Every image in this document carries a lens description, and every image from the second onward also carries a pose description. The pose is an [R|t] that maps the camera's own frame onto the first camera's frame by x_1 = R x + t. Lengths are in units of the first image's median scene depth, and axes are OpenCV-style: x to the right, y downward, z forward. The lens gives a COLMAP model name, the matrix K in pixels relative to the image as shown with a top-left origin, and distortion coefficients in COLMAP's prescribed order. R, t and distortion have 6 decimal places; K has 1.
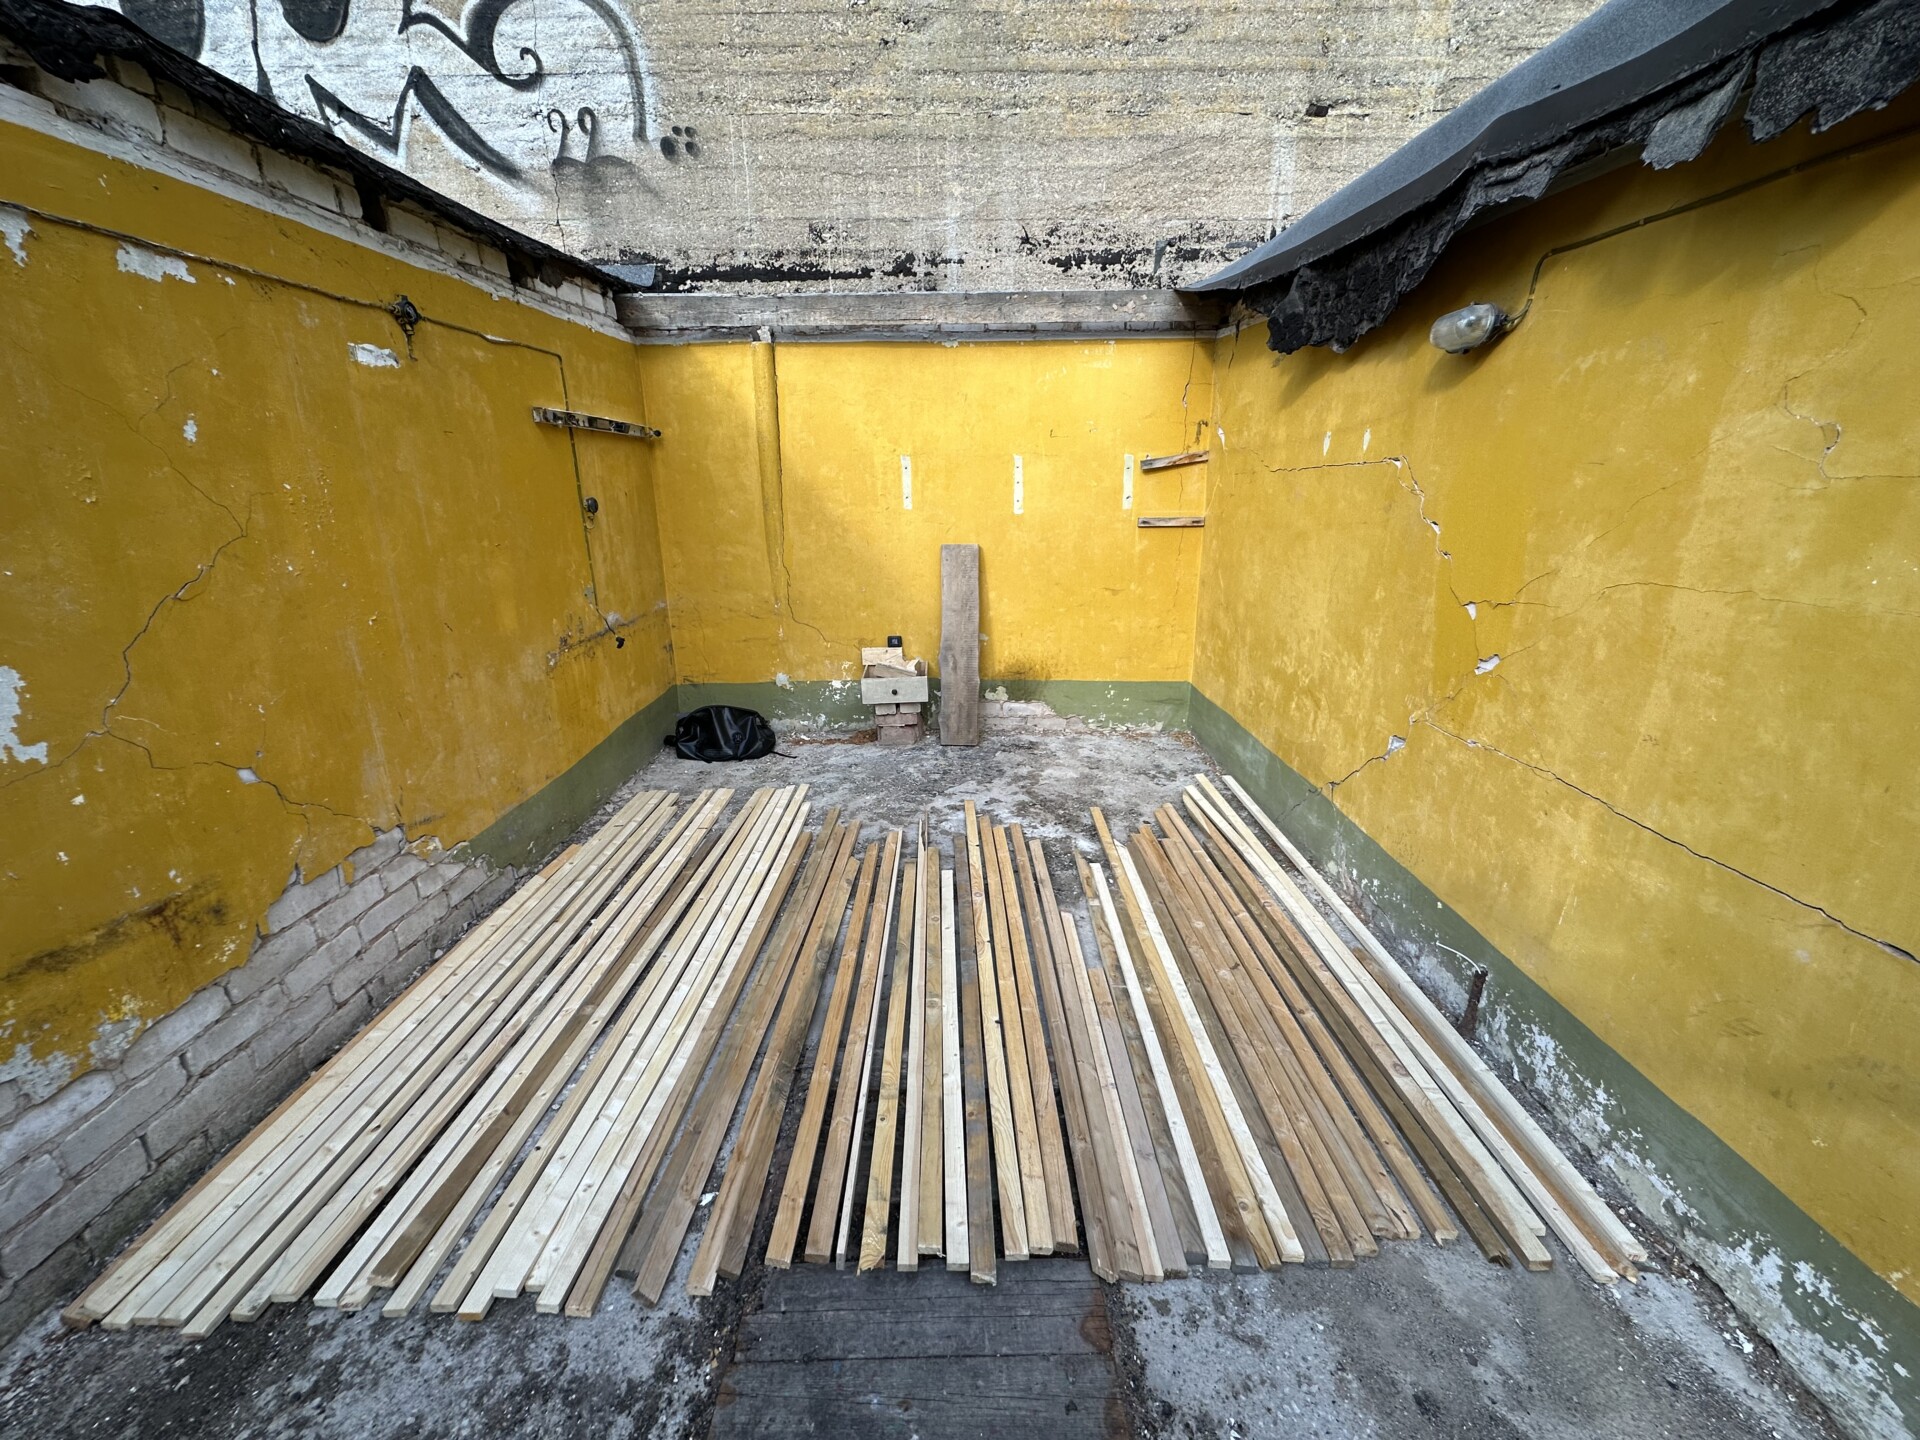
lens RADIAL K [[780.2, 0, 966.2], [0, 780.2, 717.6], [0, 0, 1]] dist [-0.000124, 0.000028]
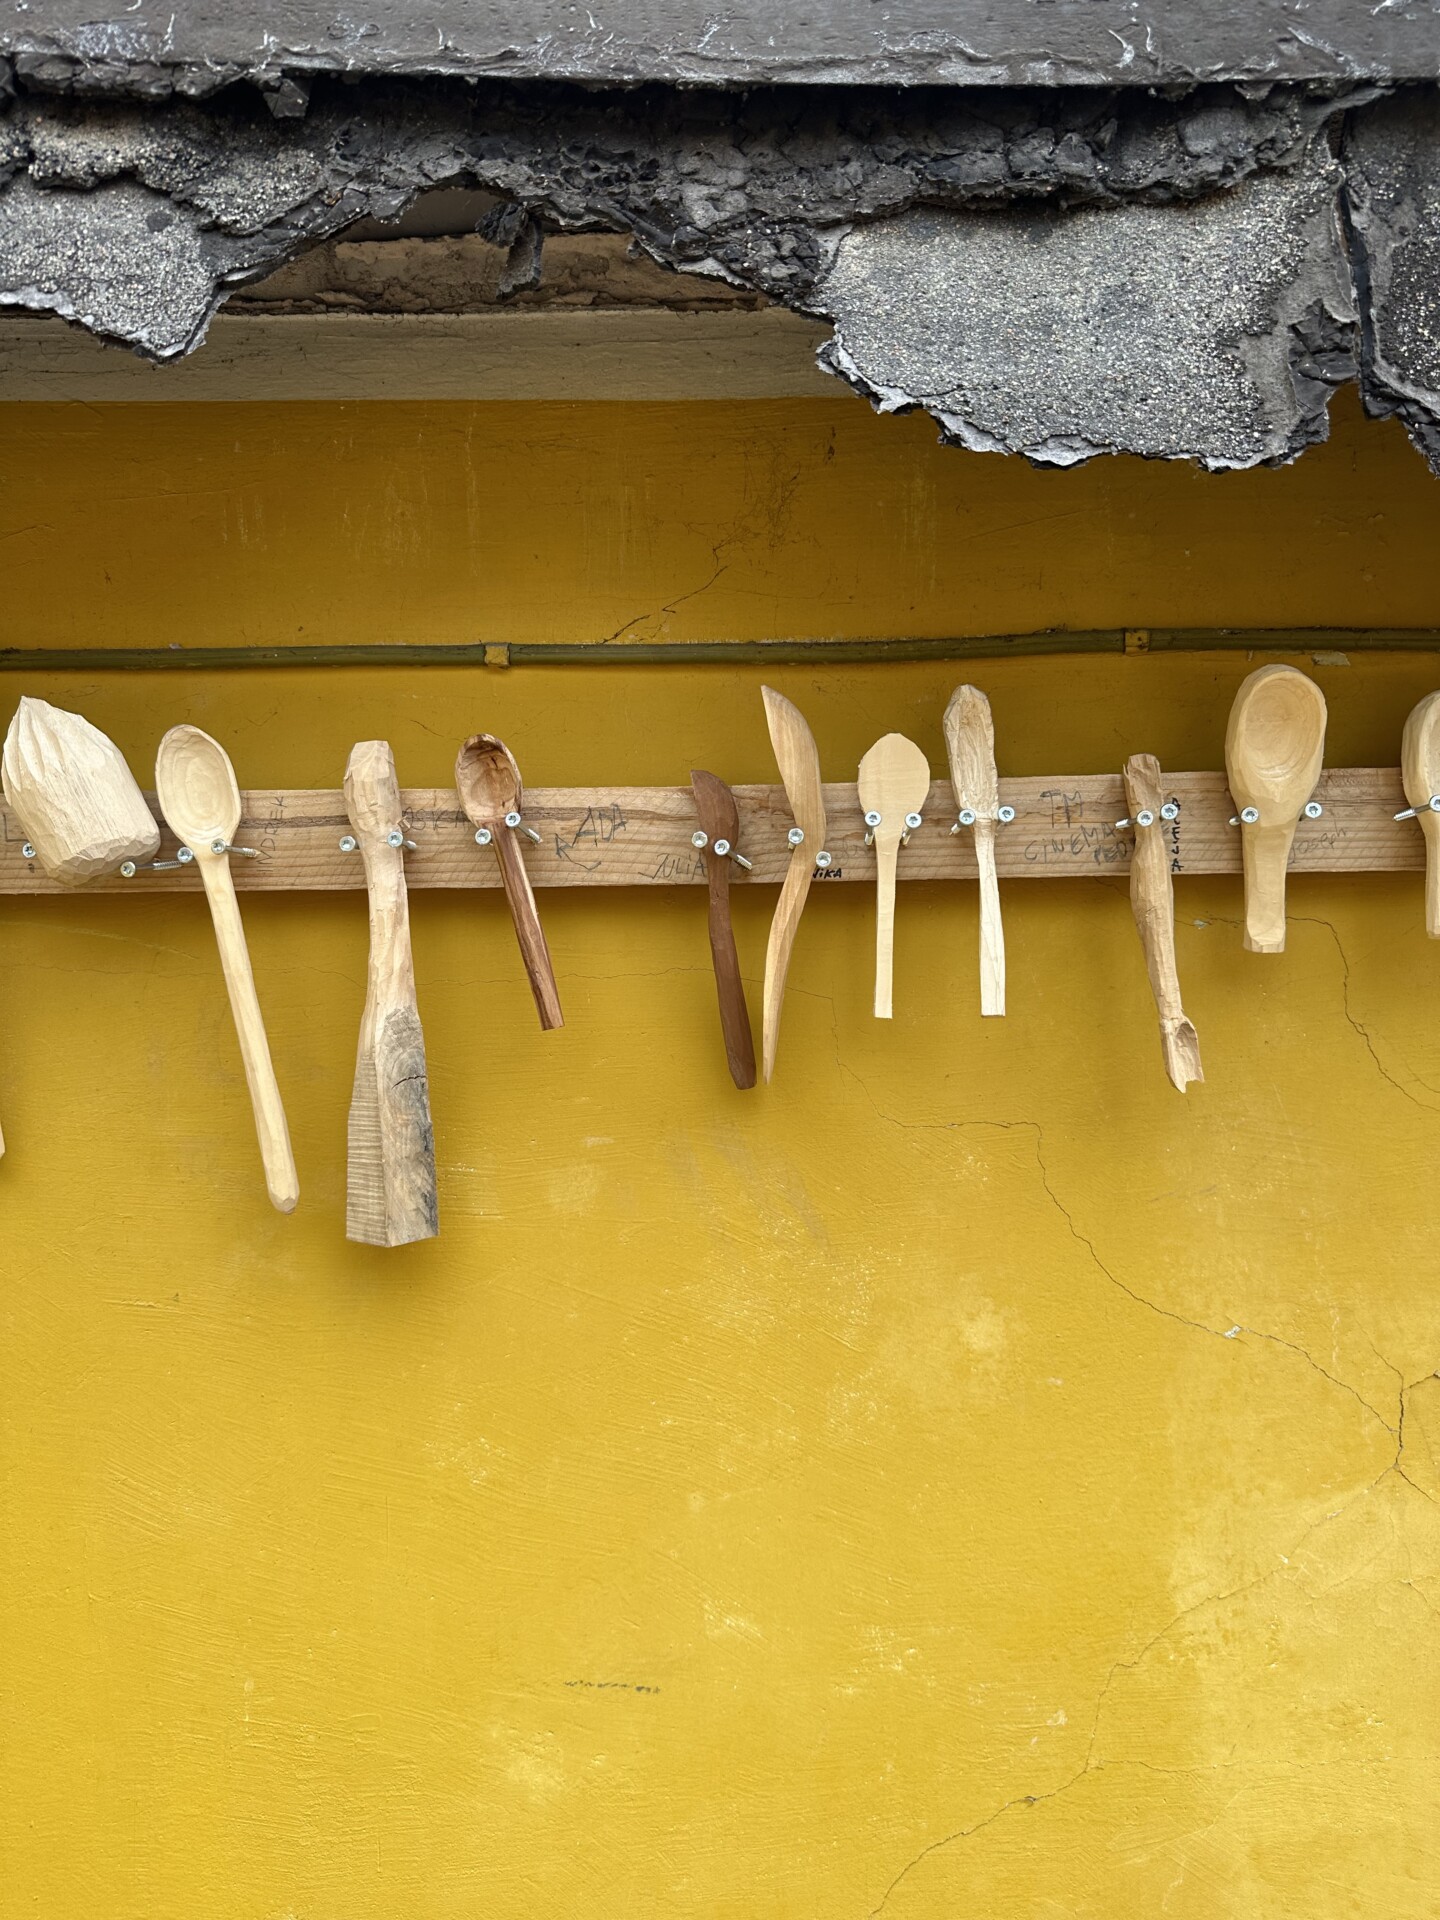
lens RADIAL K [[1387.6, 0, 720.0], [0, 1387.6, 960.0], [0, 0, 1]] dist [-0.012426, -0.010590]
pose [[0.083176, 0.015809, 0.996409, 0.564534], [0.312824, 0.948918, -0.041169, -0.619423], [-0.946162, 0.315125, 0.073982, 1.135108]]
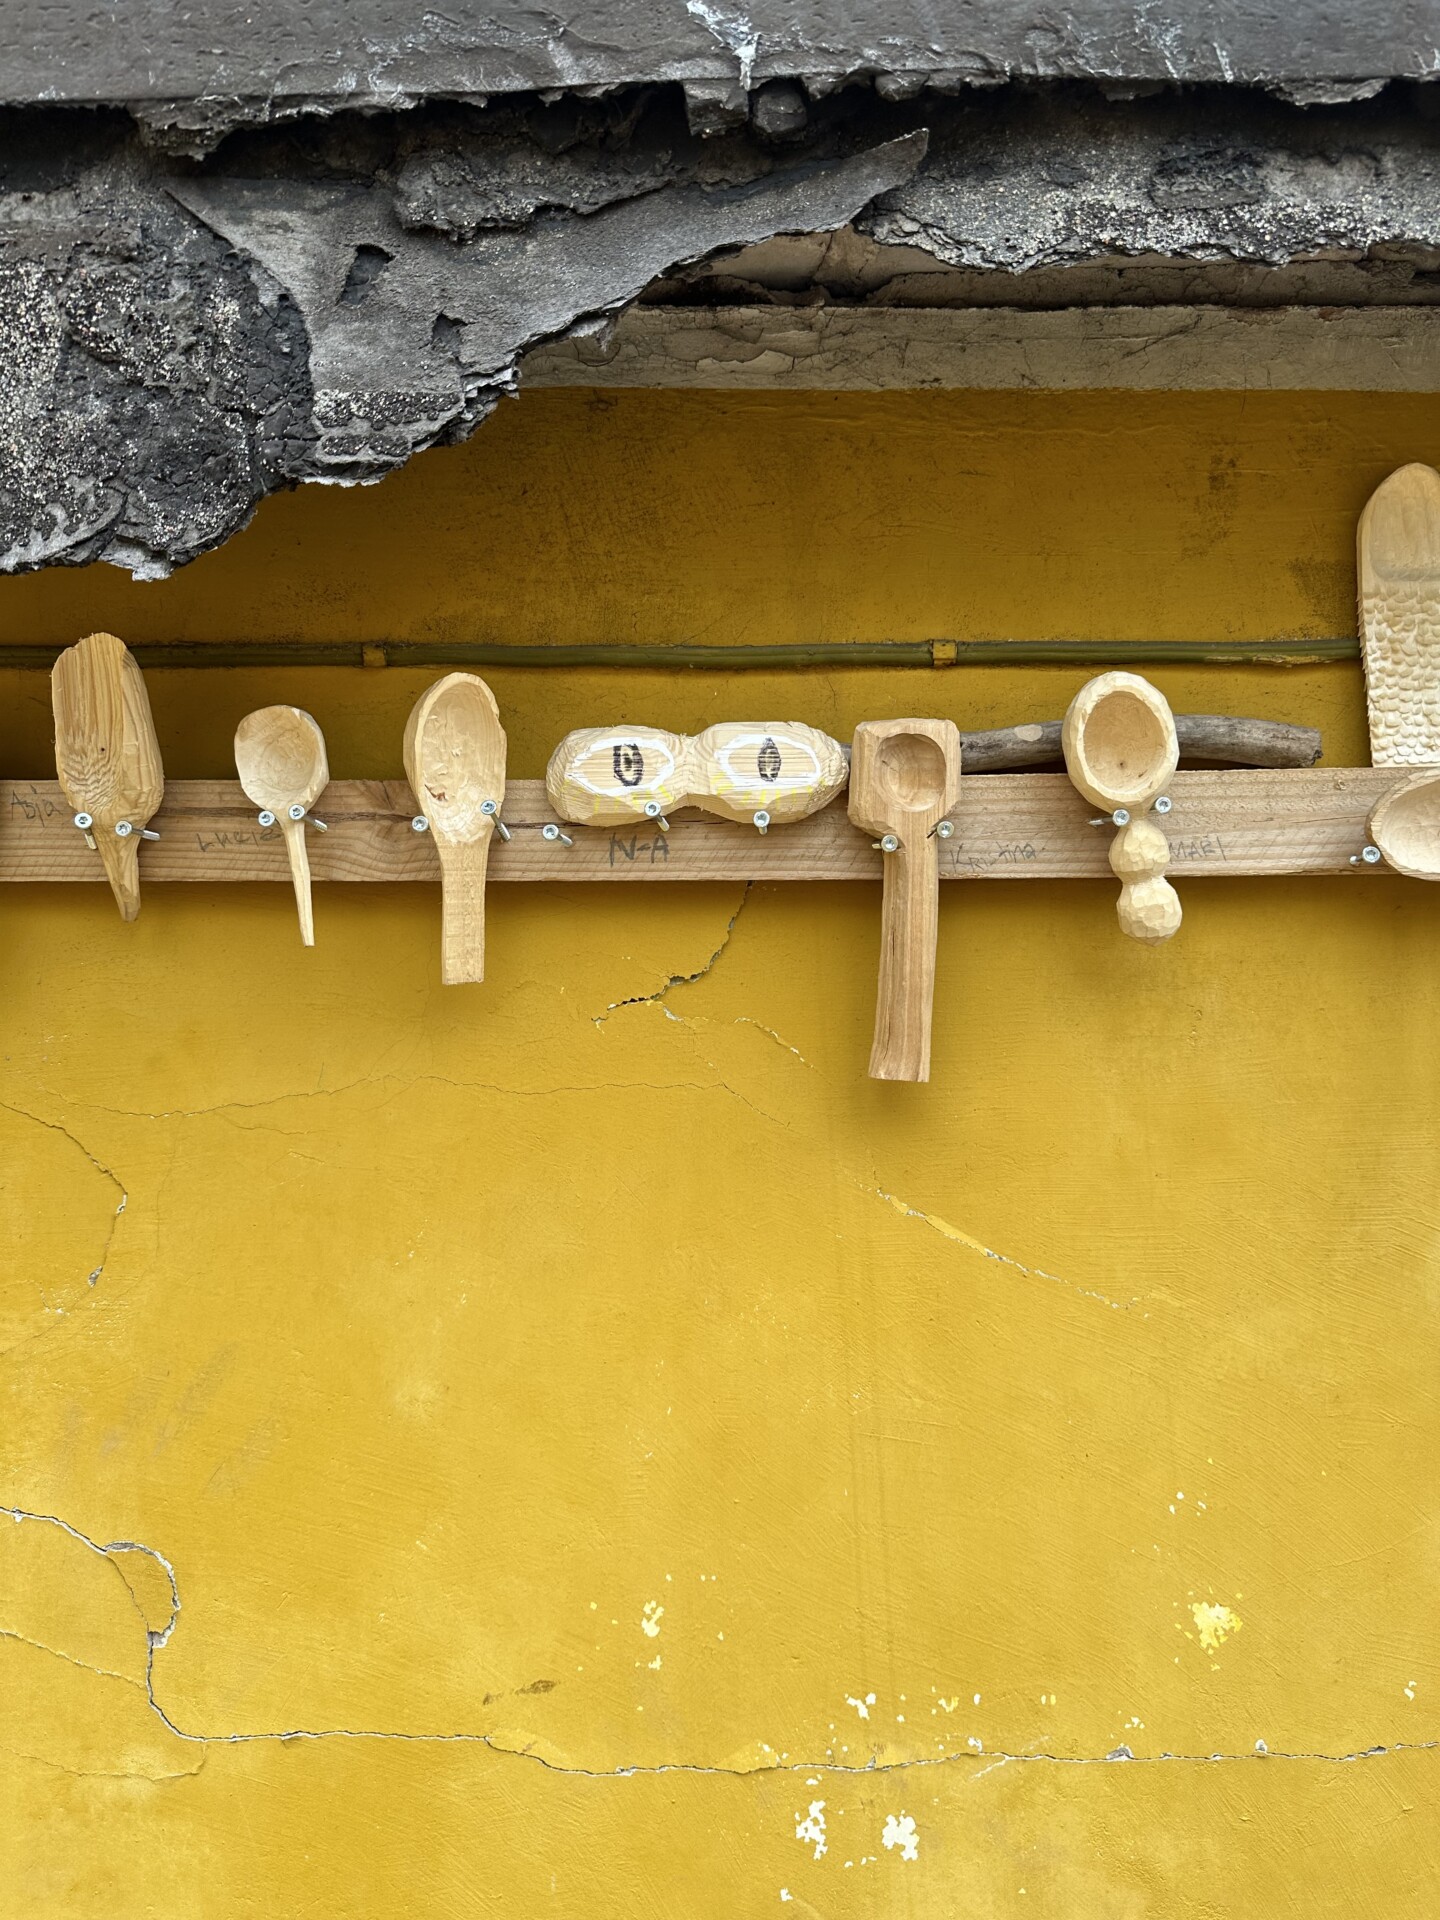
lens RADIAL K [[1383.7, 0, 719.9], [0, 1383.7, 977.9], [0, 0, 1]] dist [-0.001272, -0.016583]
pose [[0.036985, 0.003404, 0.999310, 0.578526], [0.298625, 0.954263, -0.014303, -0.475195], [-0.953654, 0.298948, 0.034277, 0.676453]]
